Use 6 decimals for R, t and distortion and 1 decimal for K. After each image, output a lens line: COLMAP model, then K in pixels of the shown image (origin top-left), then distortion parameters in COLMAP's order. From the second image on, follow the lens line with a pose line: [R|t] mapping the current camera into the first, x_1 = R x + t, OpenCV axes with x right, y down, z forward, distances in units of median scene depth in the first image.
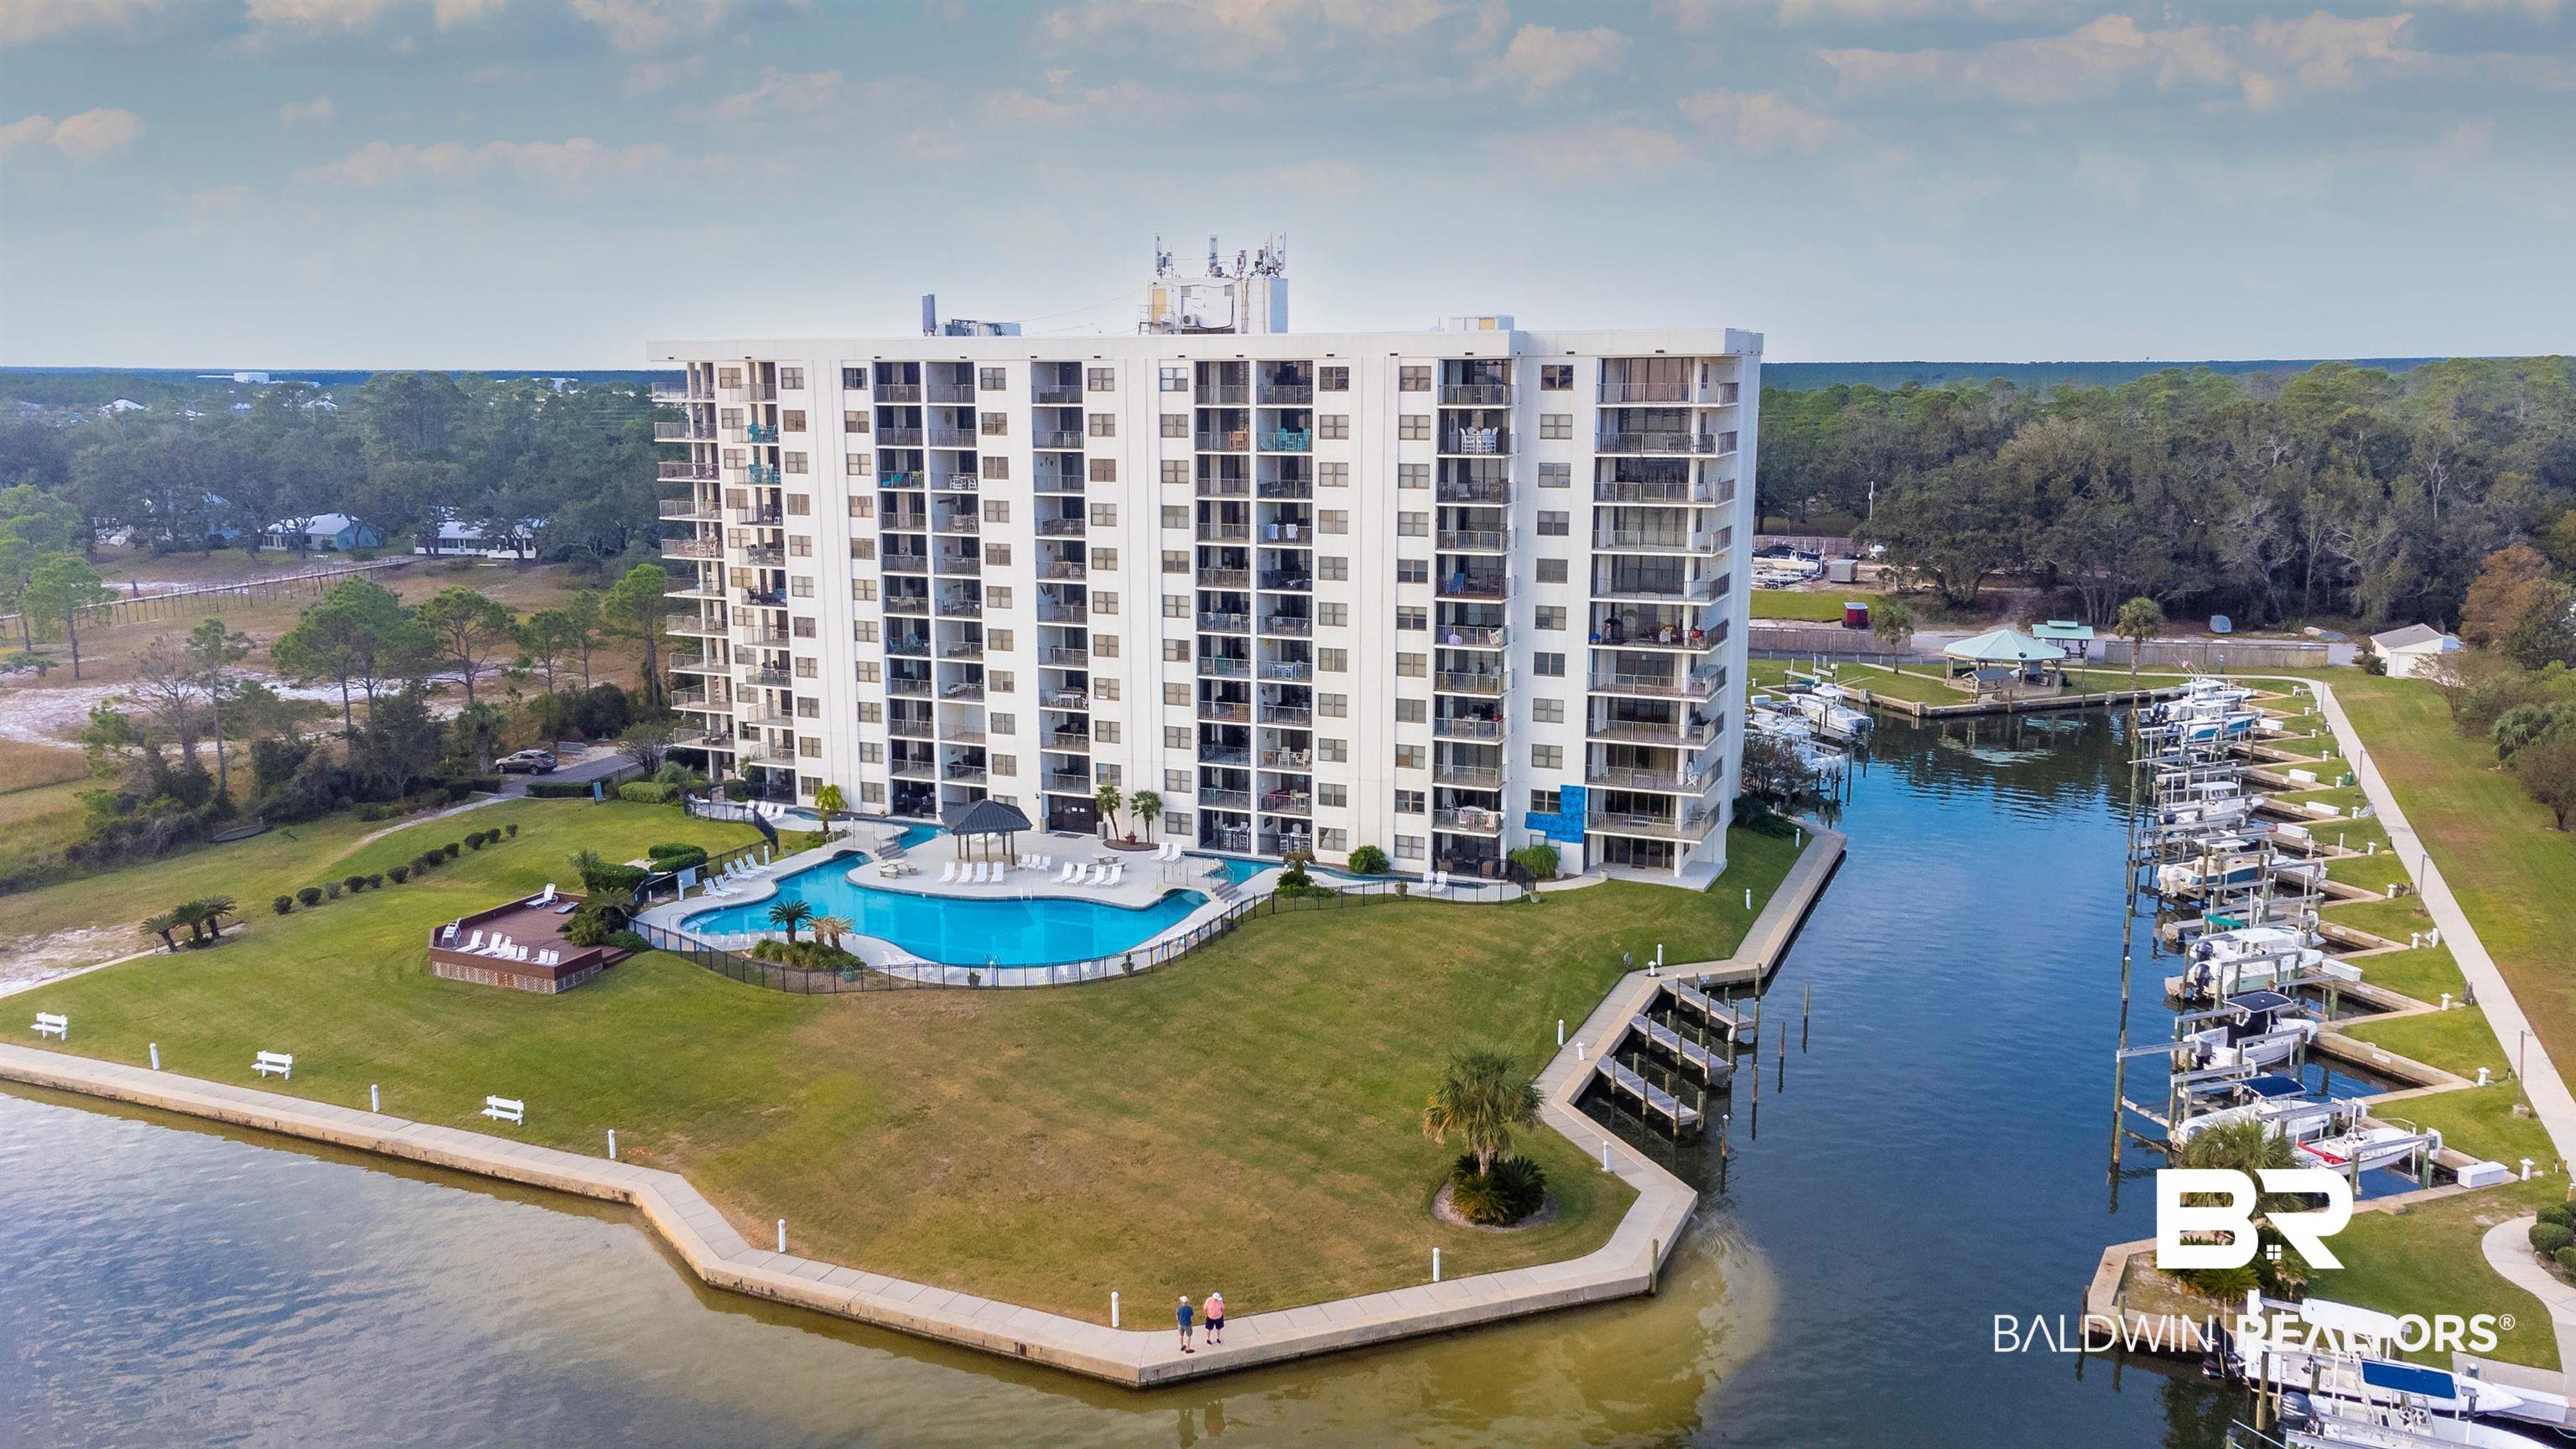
lens RADIAL K [[1826.9, 0, 1288.0], [0, 1826.9, 724.5], [0, 0, 1]] dist [0.049732, 0.002348]
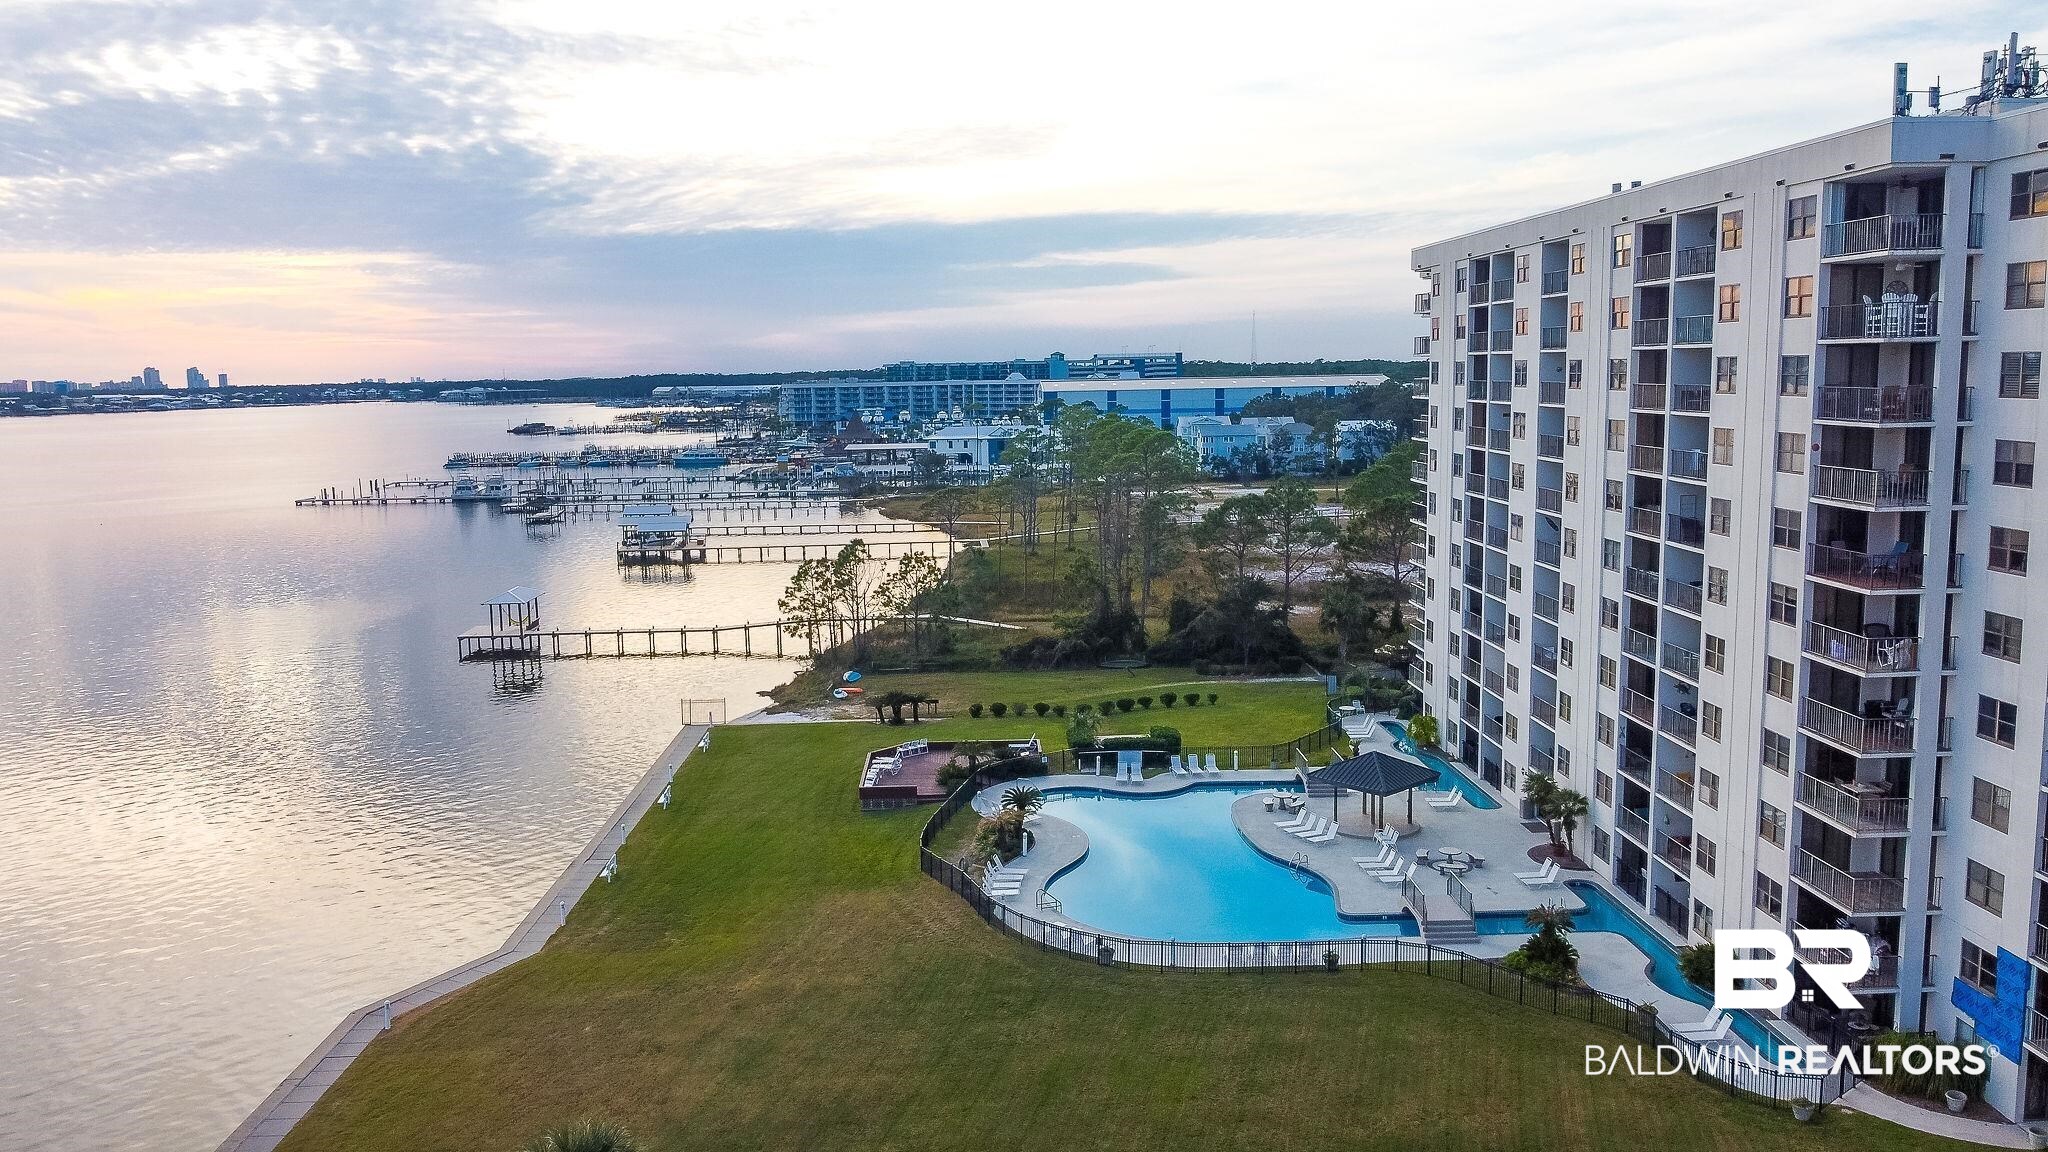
lens RADIAL K [[1547.5, 0, 1024.0], [0, 1547.5, 576.0], [0, 0, 1]] dist [-0.040825, 0.031176]
pose [[0.435245, 0.113471, -0.893133, 0.430586], [-0.151602, 0.987097, 0.051529, -0.056630], [0.887456, 0.112973, 0.446832, 0.550042]]
